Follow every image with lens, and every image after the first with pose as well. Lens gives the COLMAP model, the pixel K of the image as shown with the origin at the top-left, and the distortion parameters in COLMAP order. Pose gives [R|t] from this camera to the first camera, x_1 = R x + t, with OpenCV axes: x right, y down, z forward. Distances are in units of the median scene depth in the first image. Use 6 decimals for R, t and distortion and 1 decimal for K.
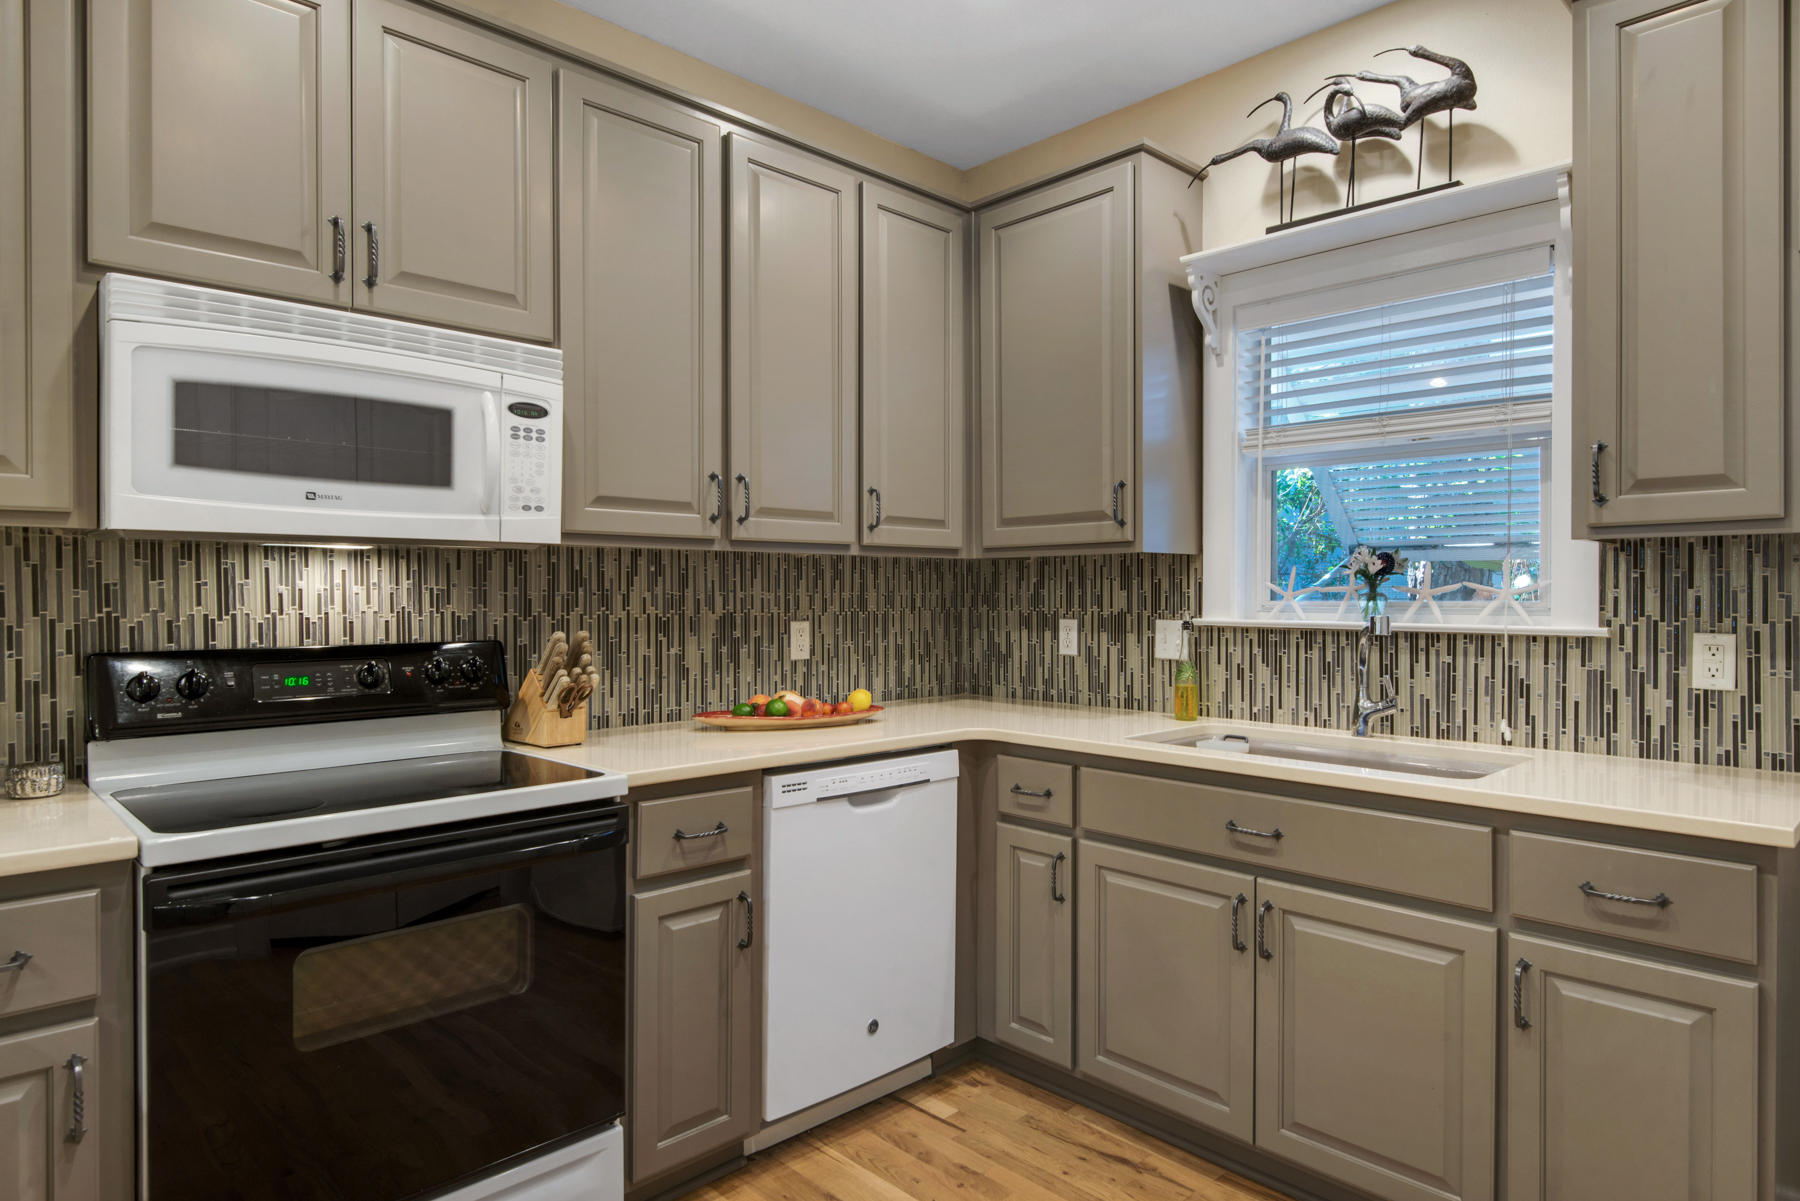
lens RADIAL K [[1000.7, 0, 973.0], [0, 1000.7, 577.9], [0, 0, 1]] dist [0.011166, -0.012667]
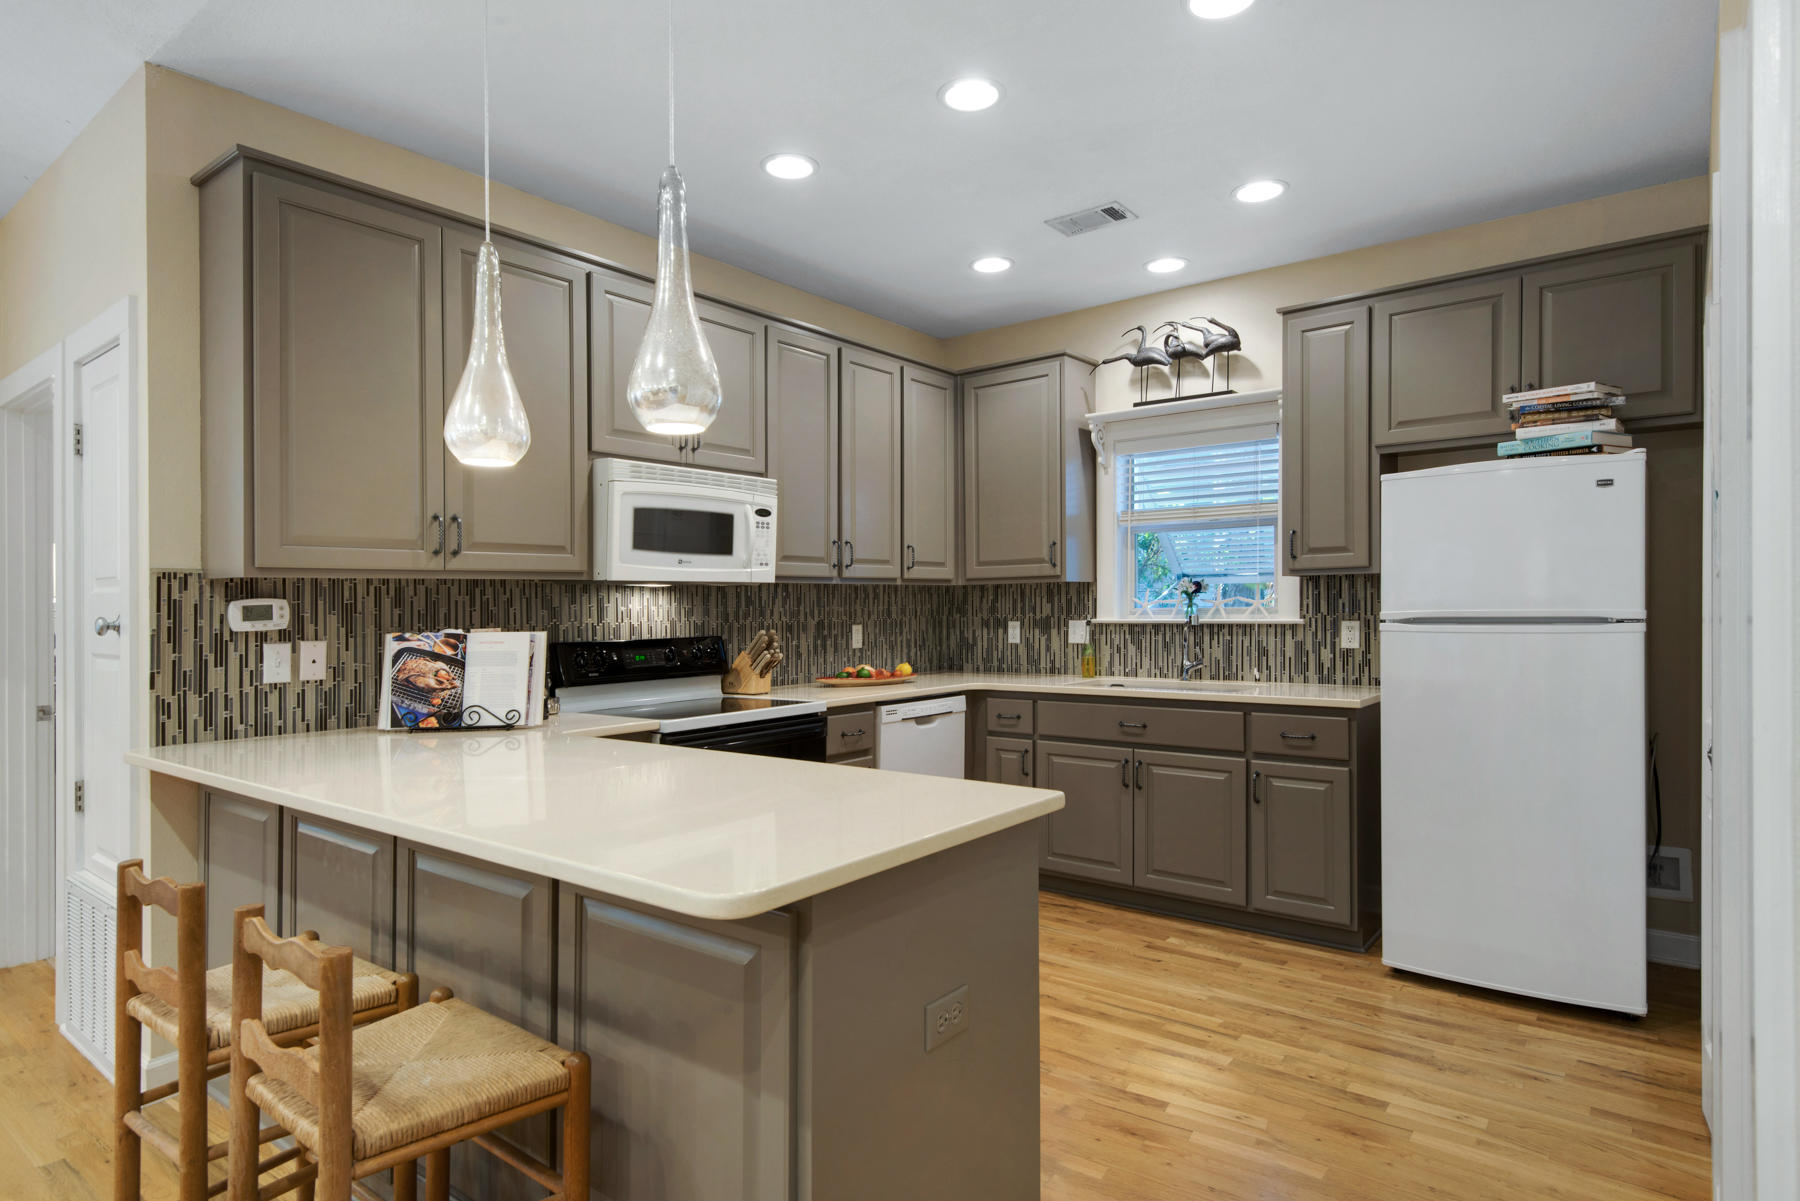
lens RADIAL K [[962.5, 0, 946.4], [0, 962.5, 609.9], [0, 0, 1]] dist [0.021264, -0.005852]
pose [[0.991754, -0.013614, 0.127433, -0.281035], [0.011141, 0.999736, 0.020096, -0.013571], [-0.127673, -0.018511, 0.991644, -0.723248]]
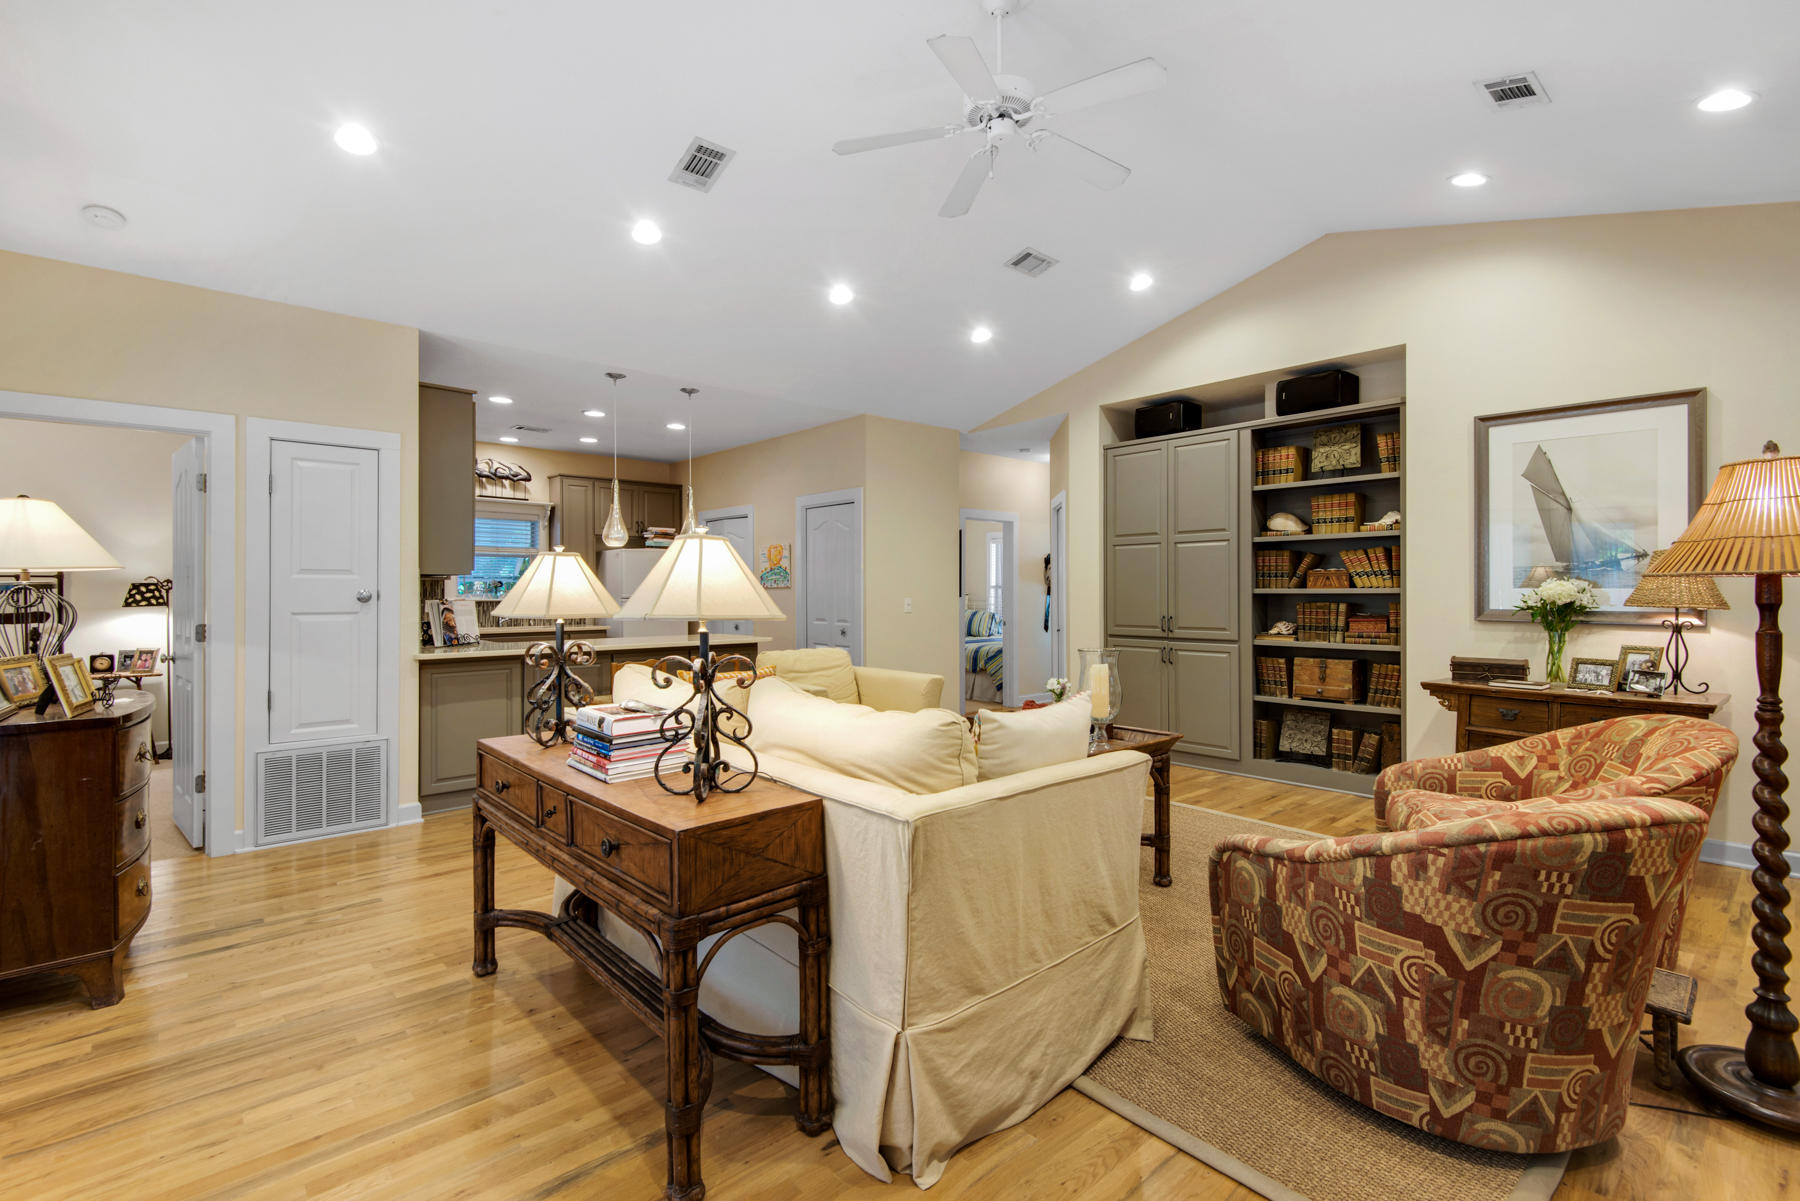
lens RADIAL K [[828.8, 0, 913.6], [0, 828.8, 570.6], [0, 0, 1]] dist [0.001616, -0.004700]
pose [[0.011496, 0.024576, 0.999632, -2.958498], [-0.013800, 0.999607, -0.024416, -0.010117], [-0.999839, -0.013514, 0.011830, -0.705147]]
